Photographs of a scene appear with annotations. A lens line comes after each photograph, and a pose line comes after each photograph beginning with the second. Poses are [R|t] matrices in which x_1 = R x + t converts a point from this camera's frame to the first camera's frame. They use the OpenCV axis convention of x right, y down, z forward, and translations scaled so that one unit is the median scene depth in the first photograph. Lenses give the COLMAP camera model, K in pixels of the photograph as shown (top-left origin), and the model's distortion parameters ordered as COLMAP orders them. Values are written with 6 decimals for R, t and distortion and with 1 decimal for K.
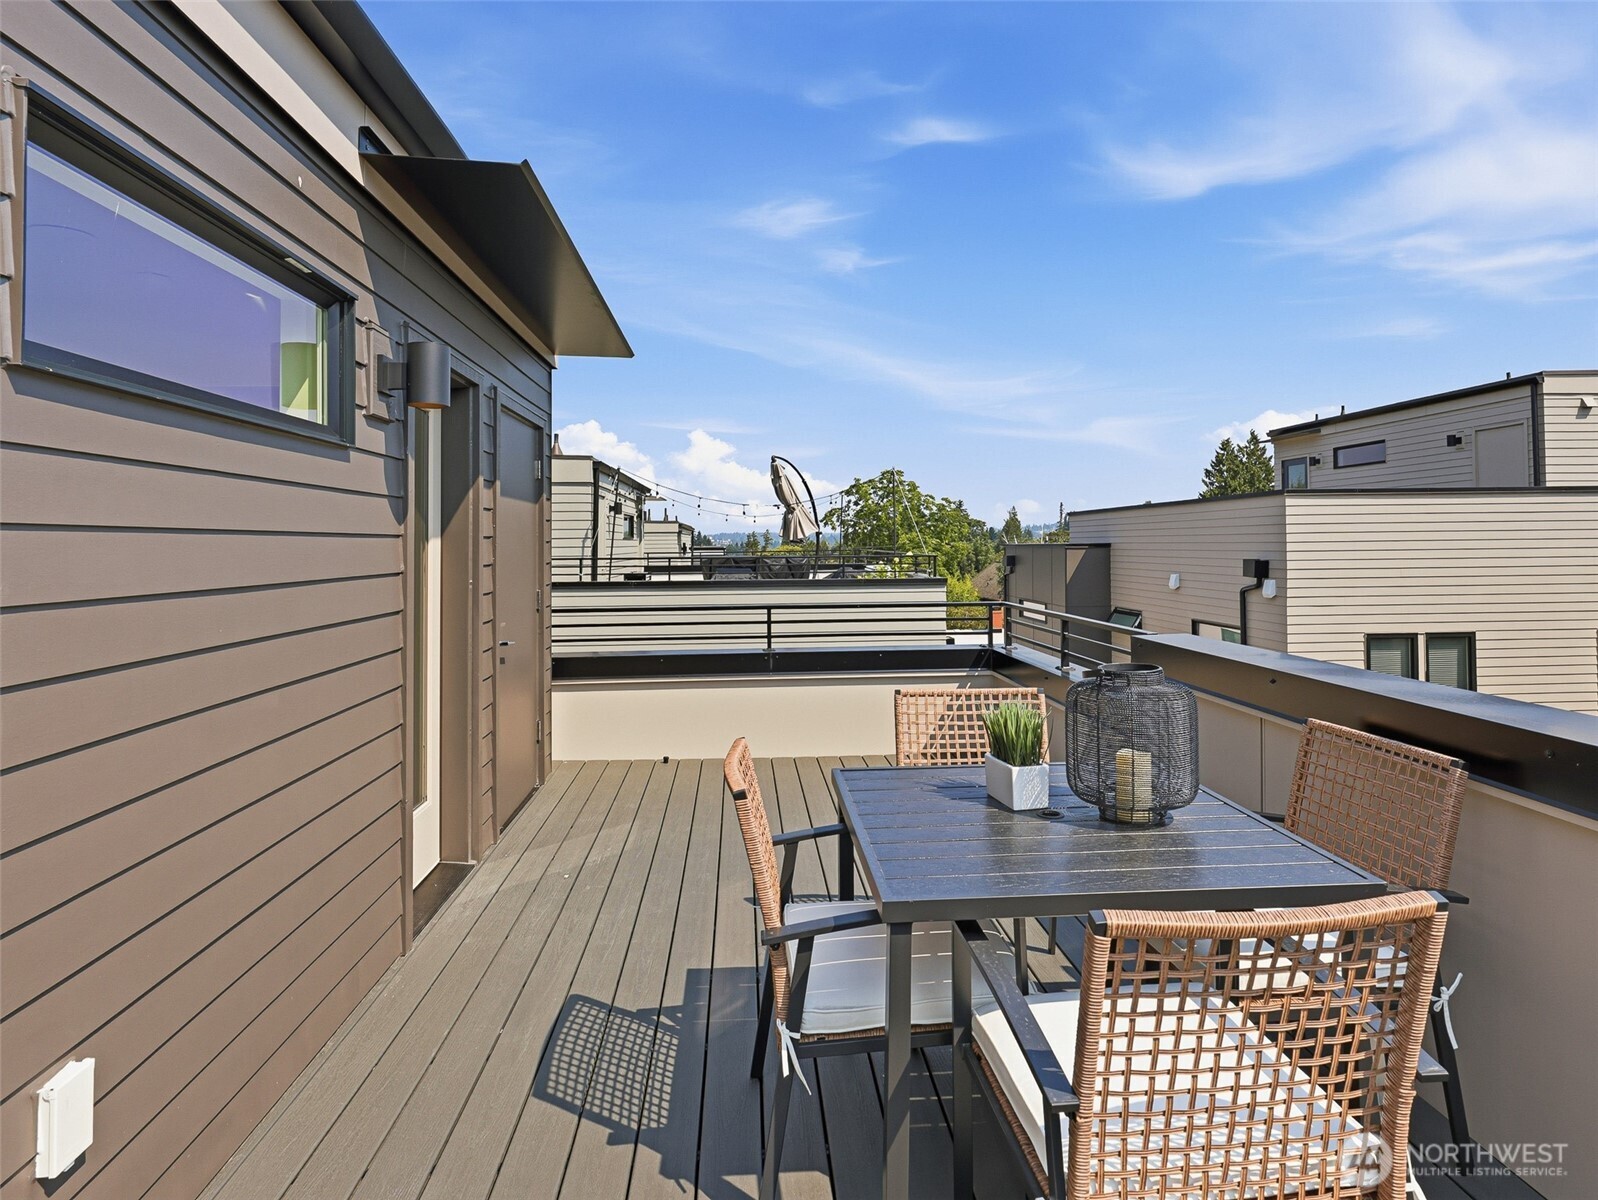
lens RADIAL K [[843.4, 0, 793.5], [0, 843.4, 534.3], [0, 0, 1]] dist [0.001160, 0.000158]
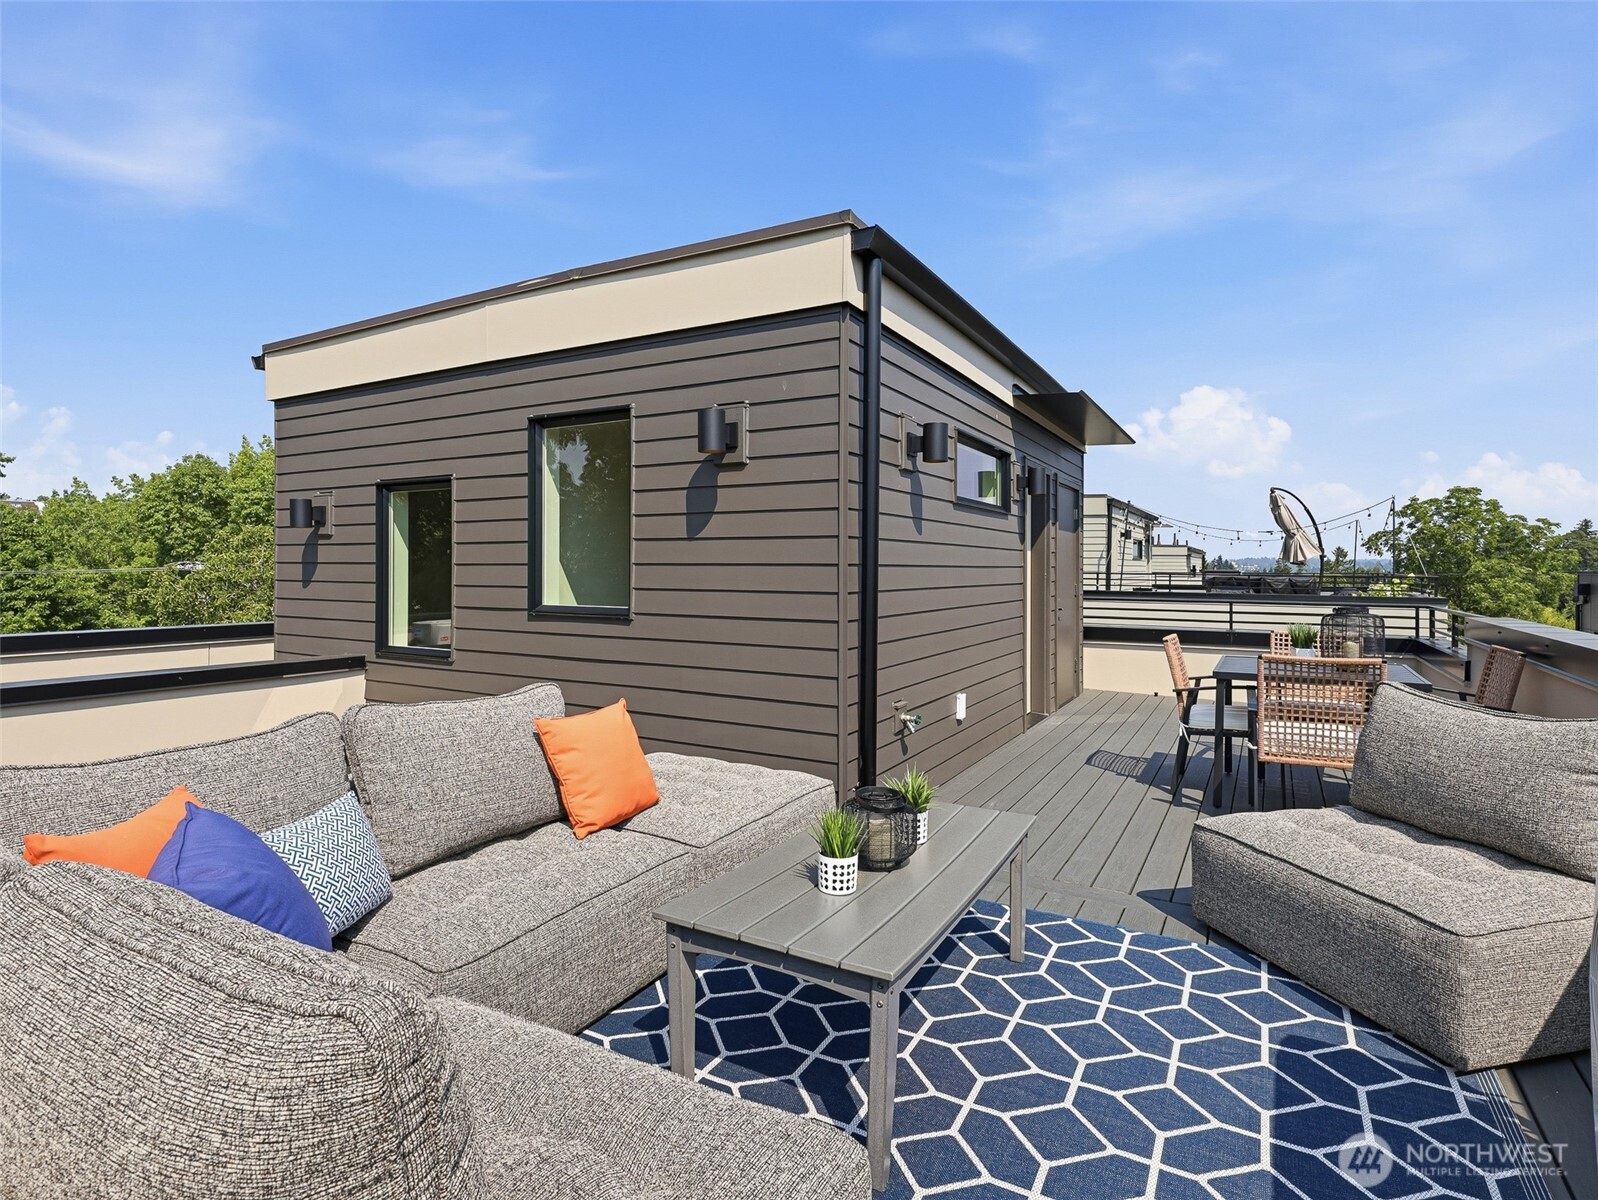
lens RADIAL K [[843.4, 0, 793.5], [0, 843.4, 534.3], [0, 0, 1]] dist [0.001160, 0.000158]
pose [[0.832785, -0.004566, -0.553578, 0.079041], [-0.011156, 0.999625, -0.025027, 0.006269], [0.553484, 0.027018, 0.832422, -0.348673]]
